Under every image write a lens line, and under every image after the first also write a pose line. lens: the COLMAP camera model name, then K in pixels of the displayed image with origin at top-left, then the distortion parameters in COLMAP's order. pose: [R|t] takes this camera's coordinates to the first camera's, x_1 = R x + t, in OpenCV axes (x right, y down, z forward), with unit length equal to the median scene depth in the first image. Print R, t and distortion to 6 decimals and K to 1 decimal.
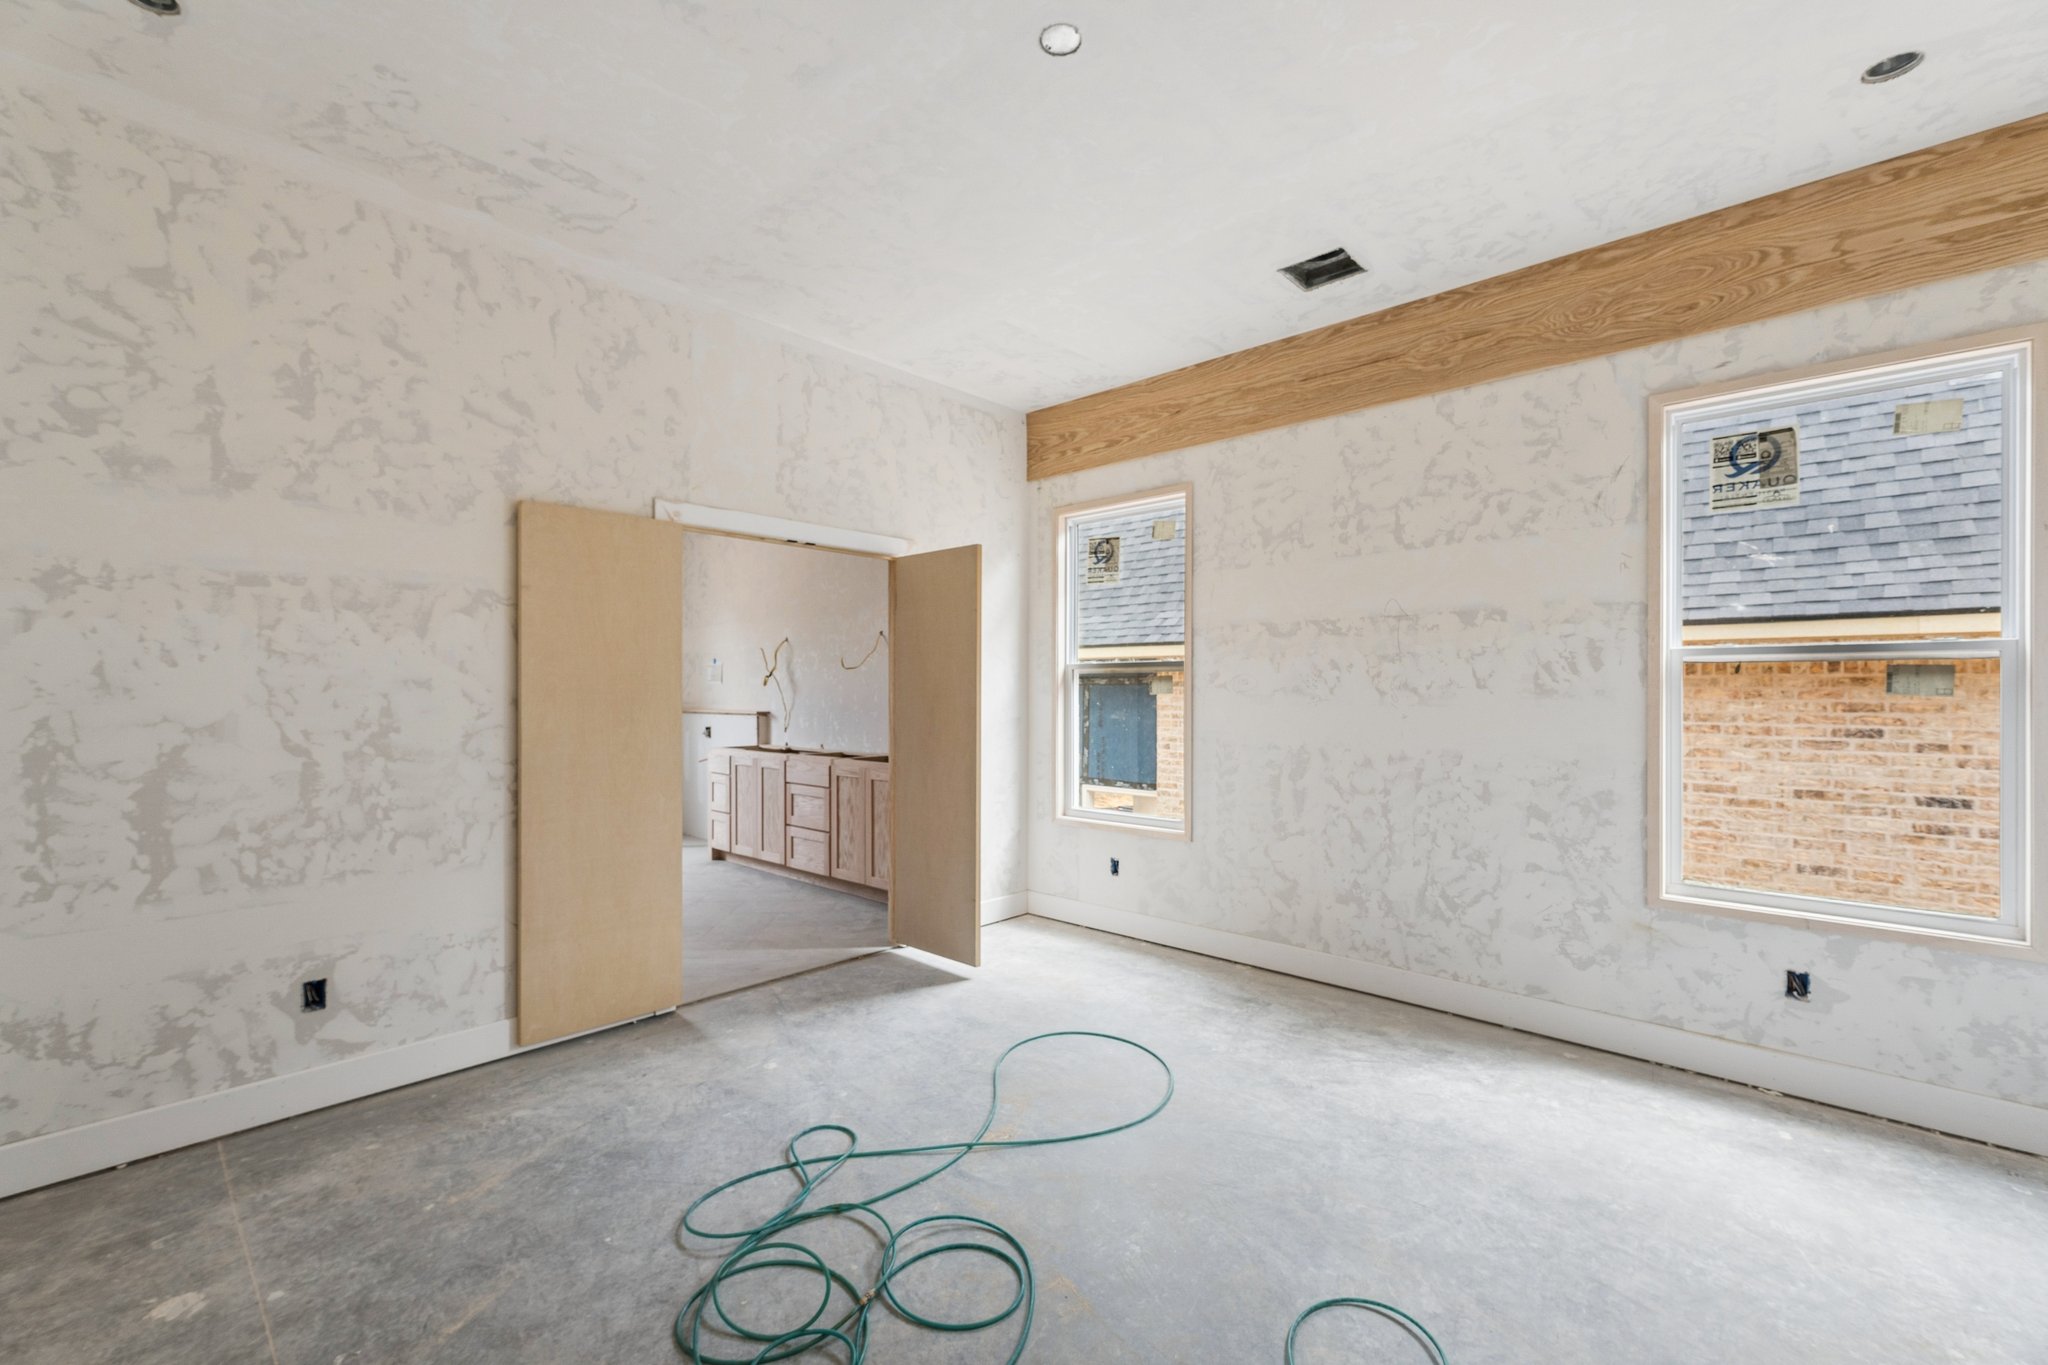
lens RADIAL K [[859.2, 0, 1017.1], [0, 859.2, 688.0], [0, 0, 1]] dist [0.002469, 0.000247]
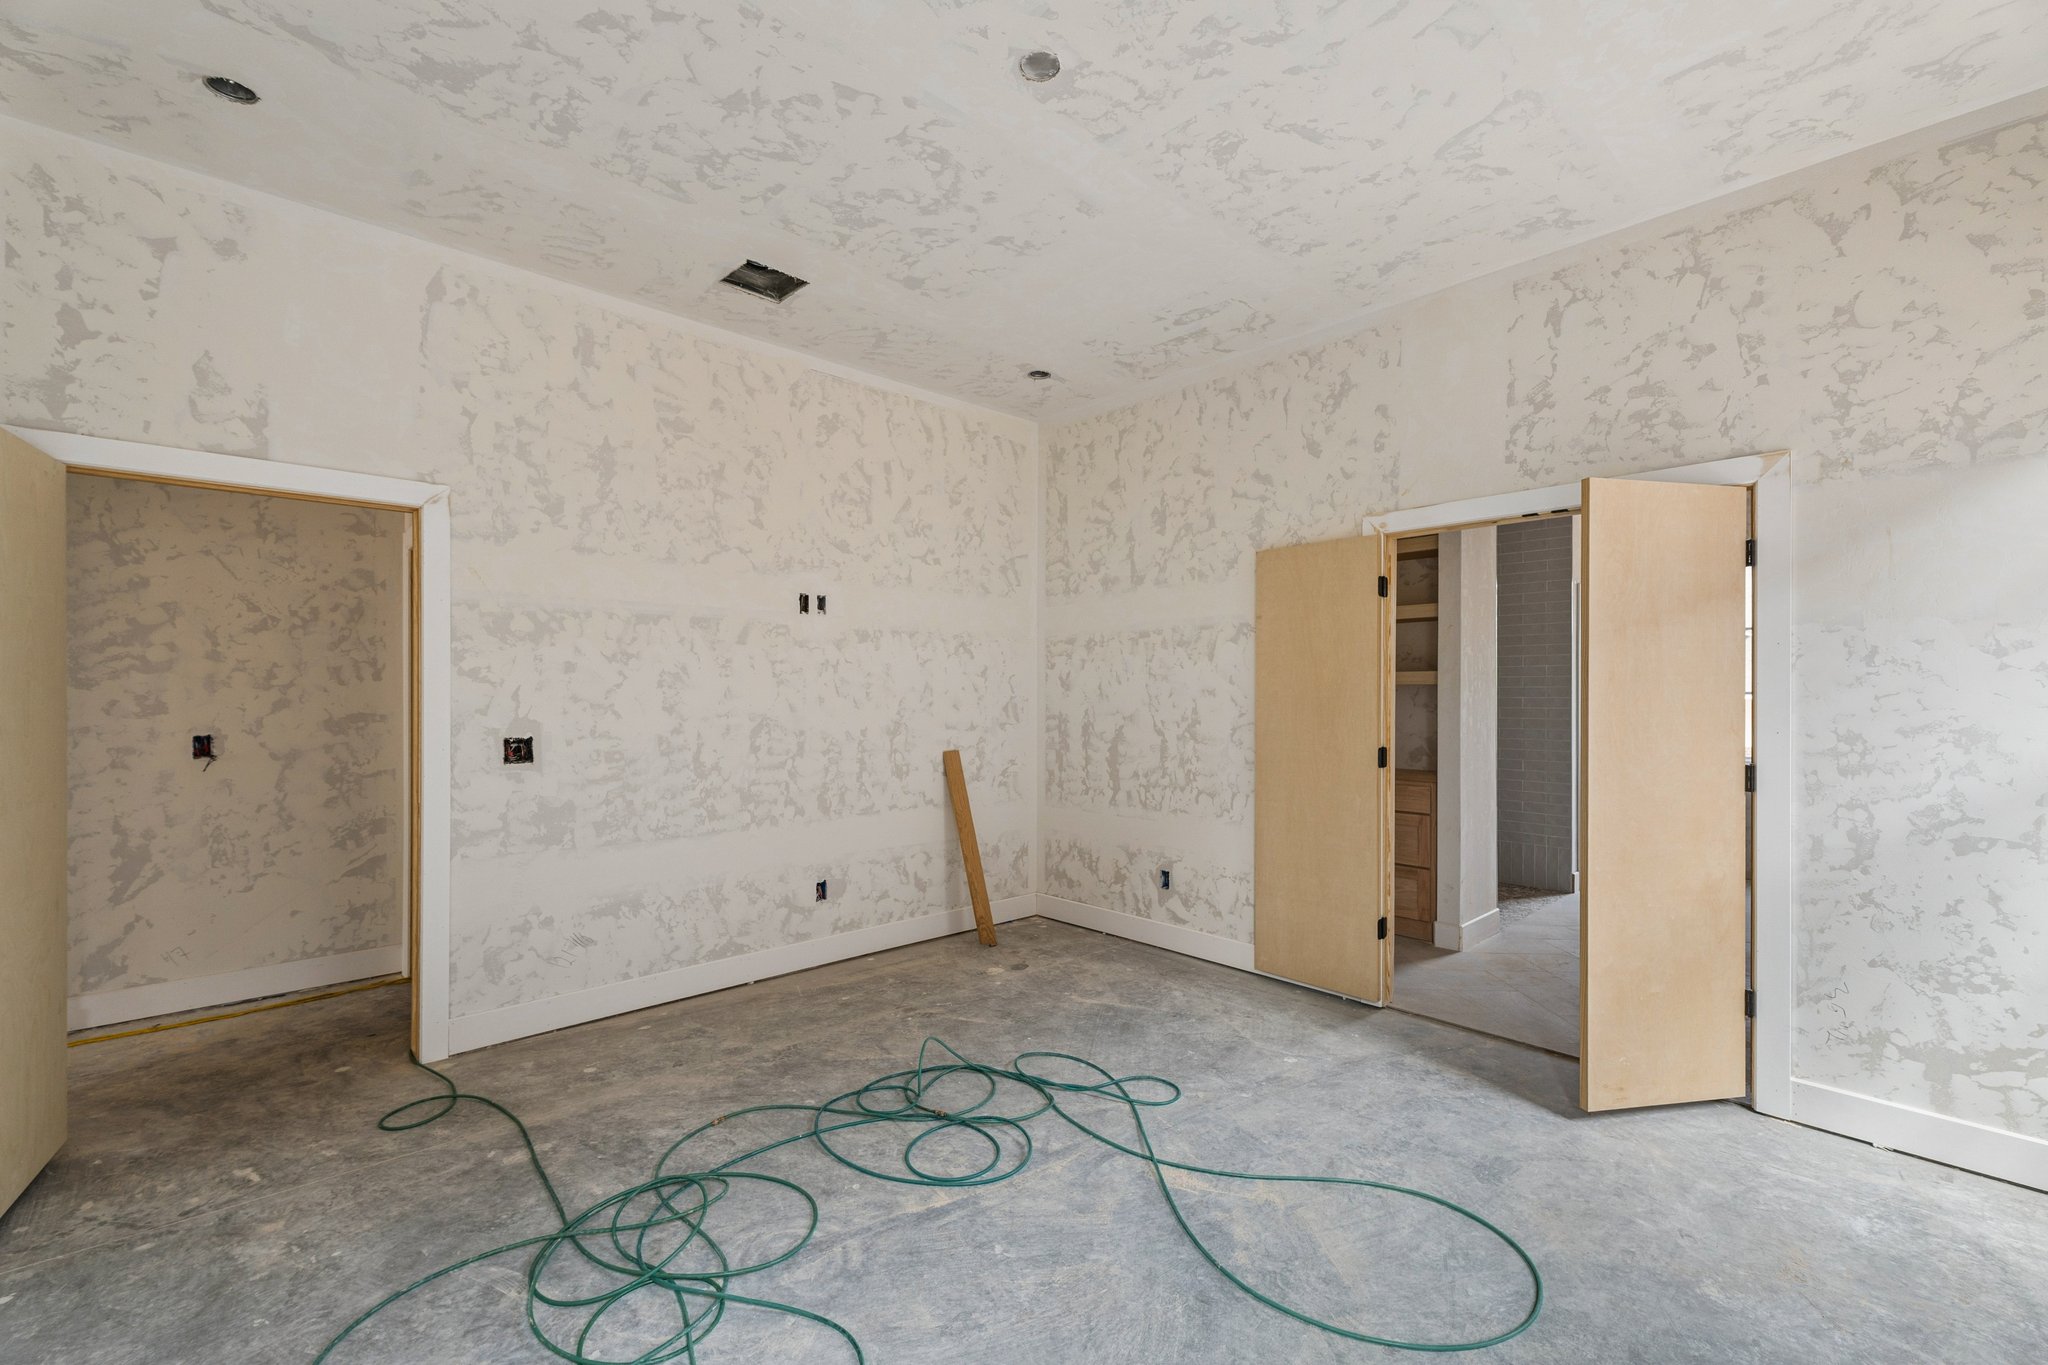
lens RADIAL K [[859.2, 0, 1017.1], [0, 859.2, 688.0], [0, 0, 1]] dist [0.002469, 0.000247]
pose [[-0.075134, -0.009621, -0.997127, 0.718761], [0.001655, 0.999951, -0.009773, 0.001484], [0.997172, -0.002384, -0.075114, 0.697783]]
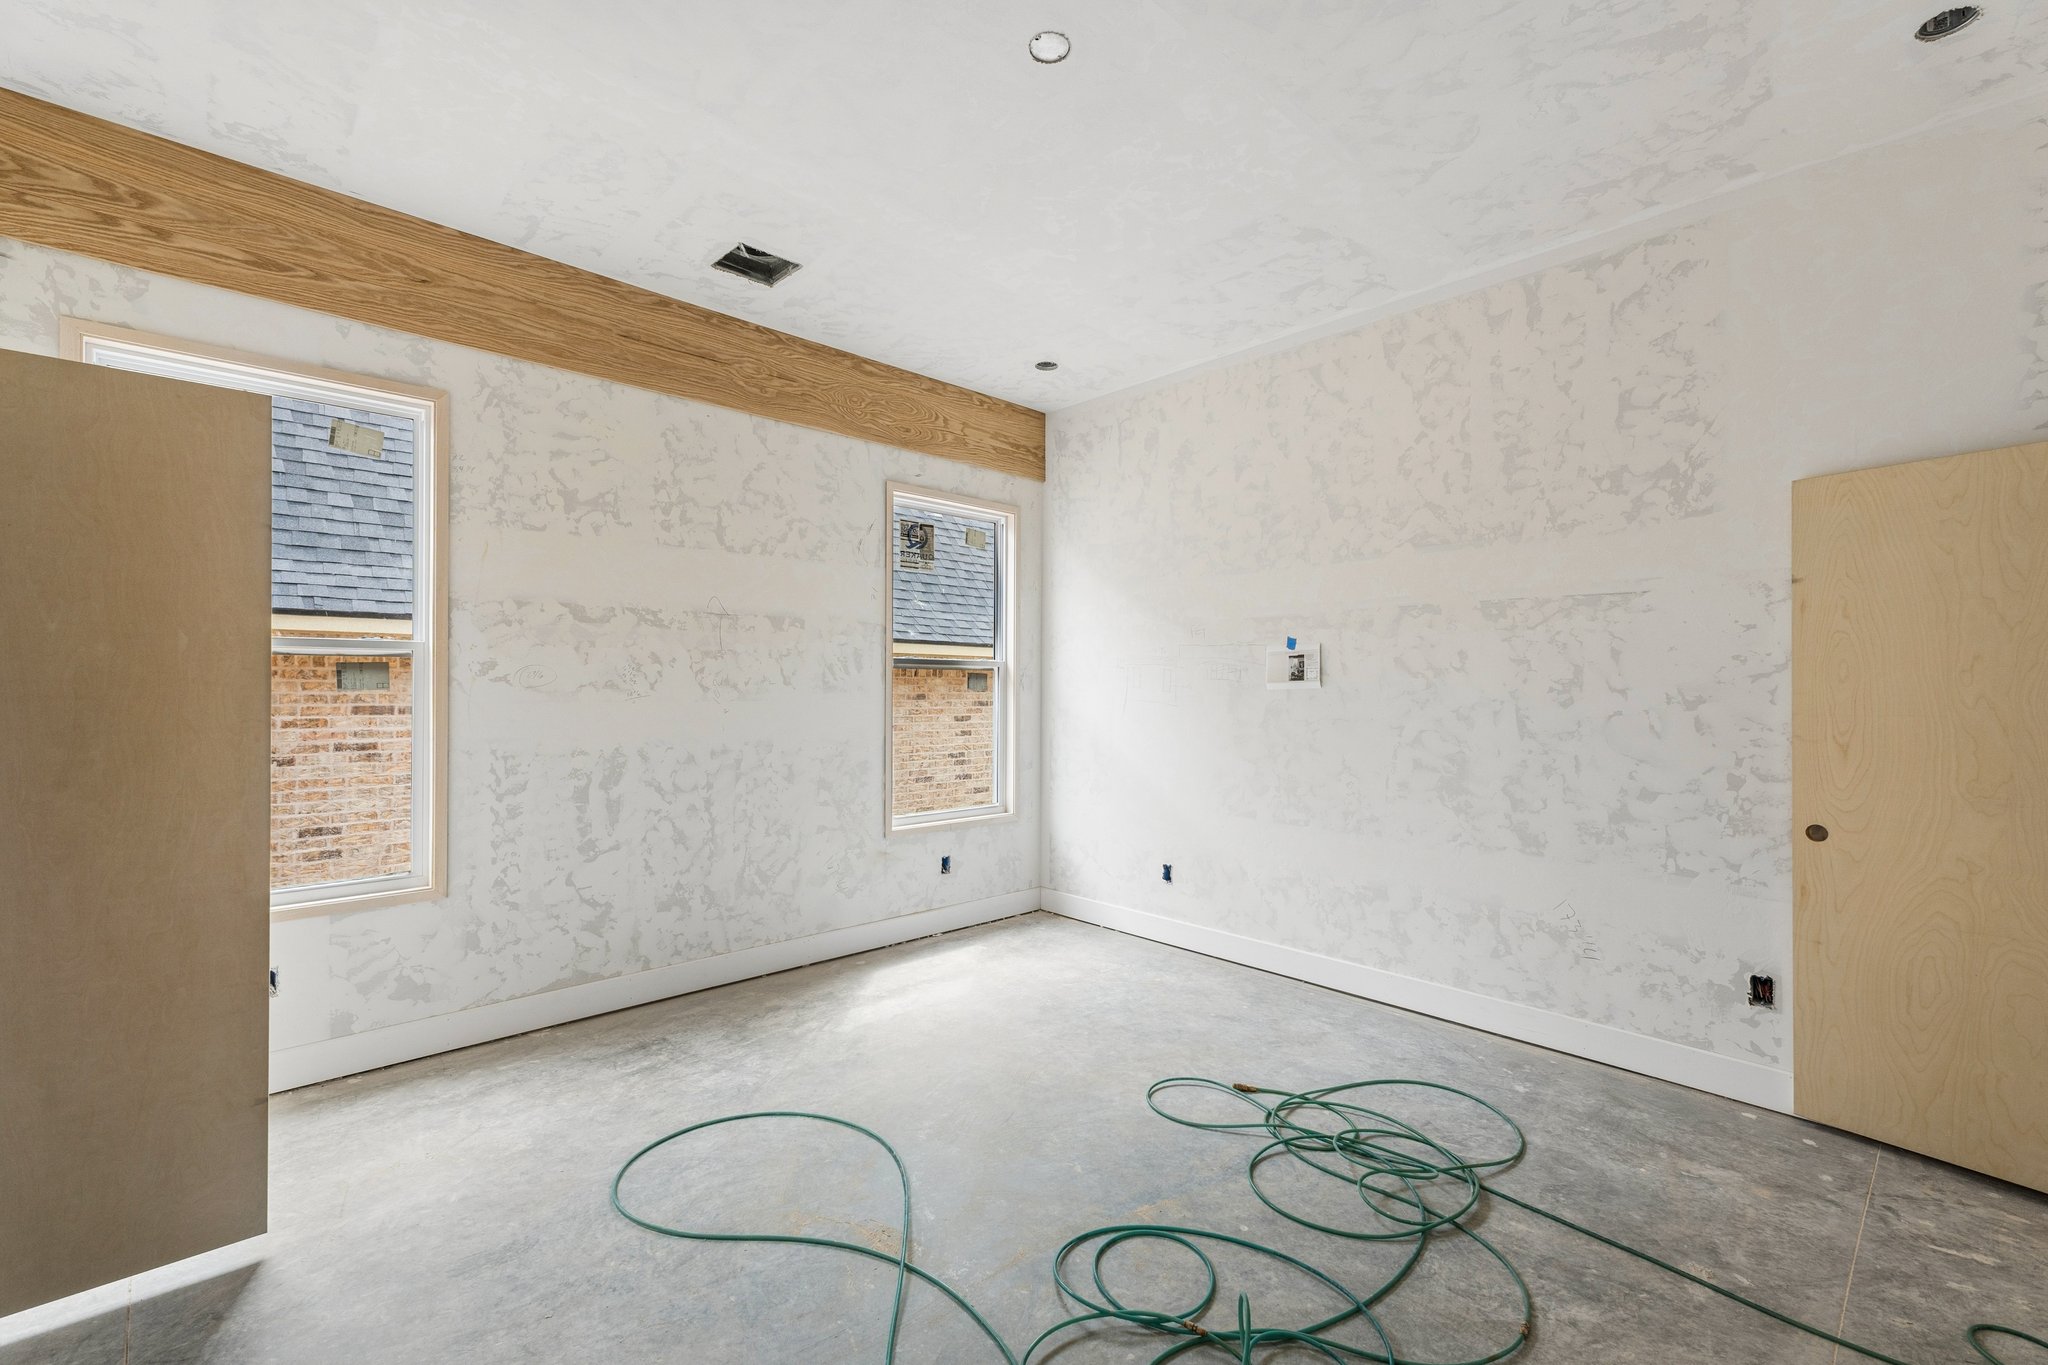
lens RADIAL K [[872.1, 0, 1024.0], [0, 872.1, 682.5], [0, 0, 1]] dist [-0.001107, 0.000001]
pose [[0.062444, 0.004096, 0.998040, -0.649829], [-0.009165, 0.999952, -0.003530, -0.001325], [-0.998006, -0.008927, 0.062479, 0.638408]]
